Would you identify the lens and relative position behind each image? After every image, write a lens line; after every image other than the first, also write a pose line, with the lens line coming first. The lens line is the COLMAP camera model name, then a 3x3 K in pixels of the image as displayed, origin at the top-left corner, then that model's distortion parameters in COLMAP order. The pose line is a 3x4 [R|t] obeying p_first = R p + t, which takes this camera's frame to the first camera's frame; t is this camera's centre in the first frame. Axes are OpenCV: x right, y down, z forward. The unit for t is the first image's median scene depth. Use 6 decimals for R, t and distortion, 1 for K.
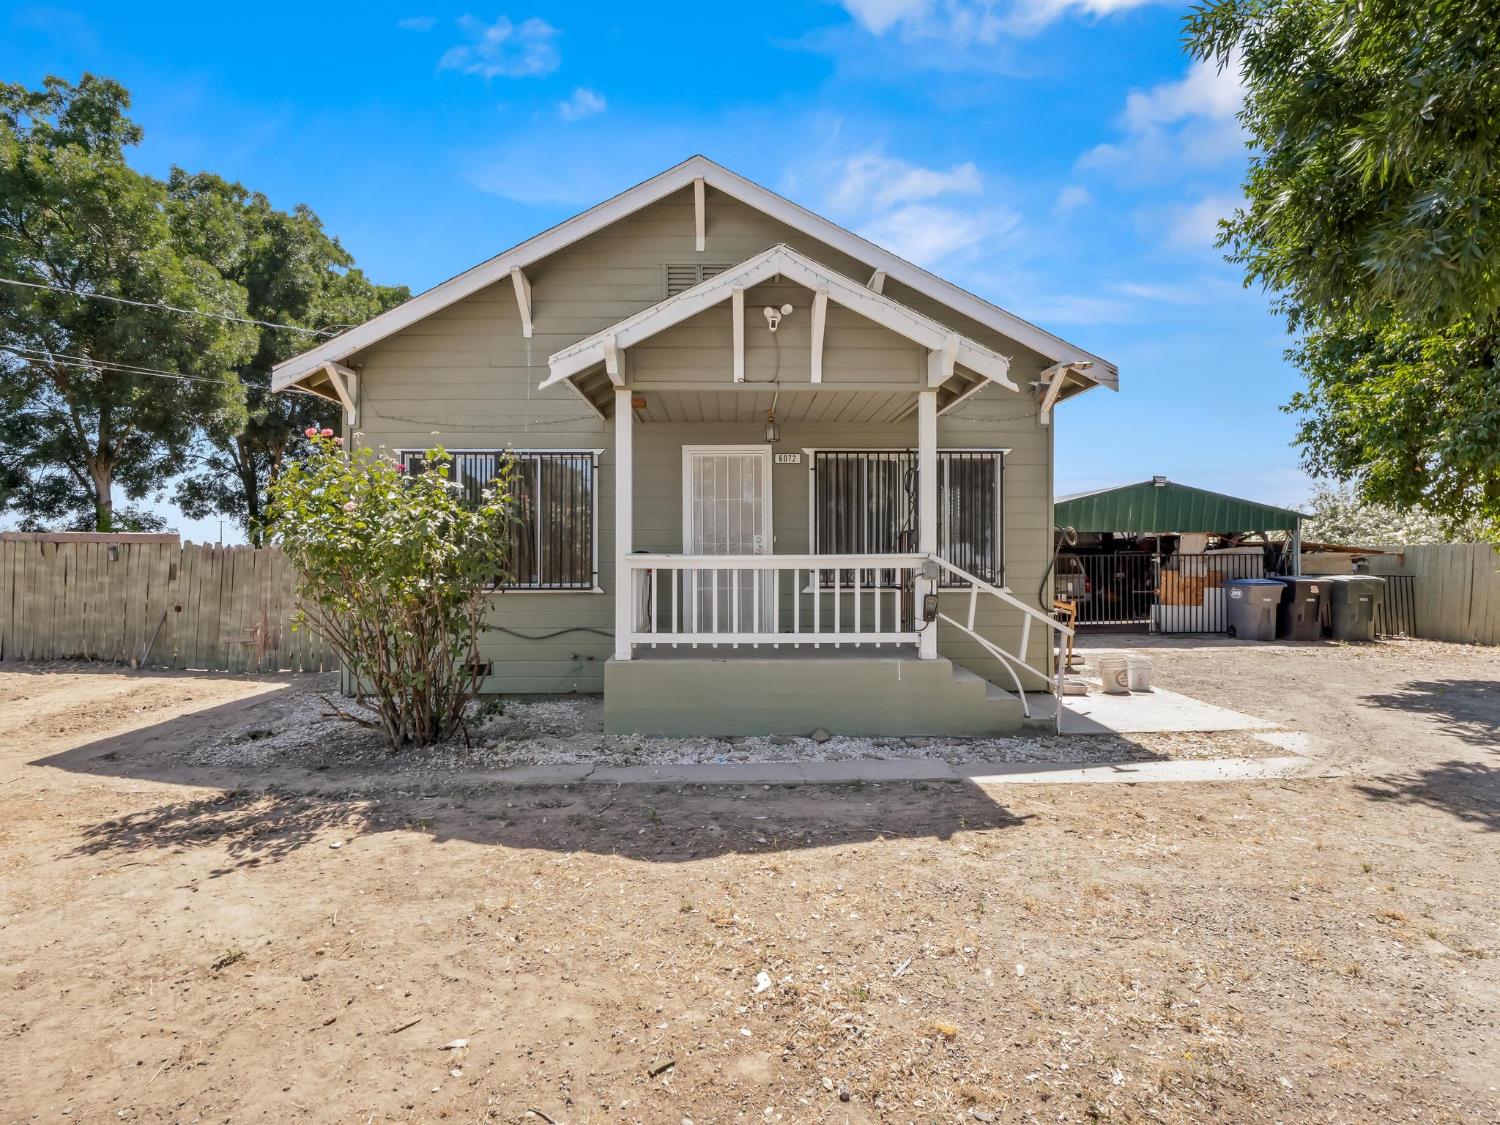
lens RADIAL K [[776.7, 0, 750.0], [0, 776.7, 562.5], [0, 0, 1]] dist [-0.017903, -0.001485]
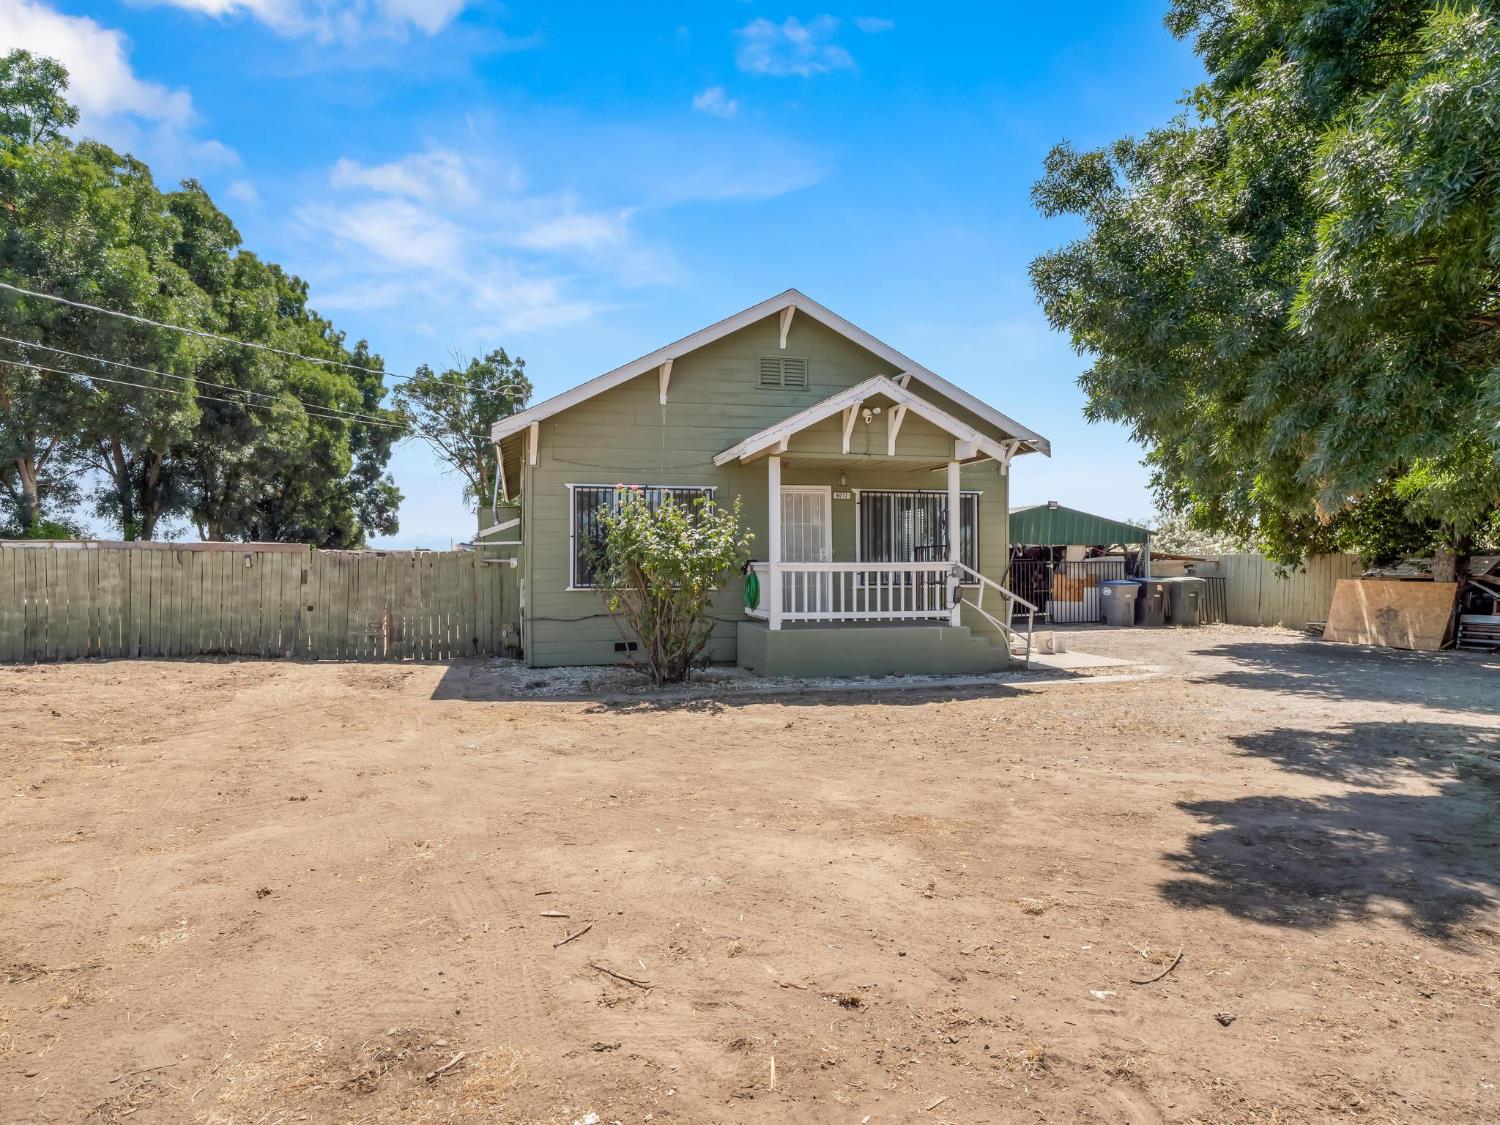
lens RADIAL K [[961.4, 0, 750.0], [0, 961.4, 562.5], [0, 0, 1]] dist [-0.019310, 0.000267]
pose [[0.972297, 0.000152, 0.233747, -0.479135], [0.001740, 0.999967, -0.007888, 0.003881], [-0.233741, 0.008076, 0.972265, -0.625093]]
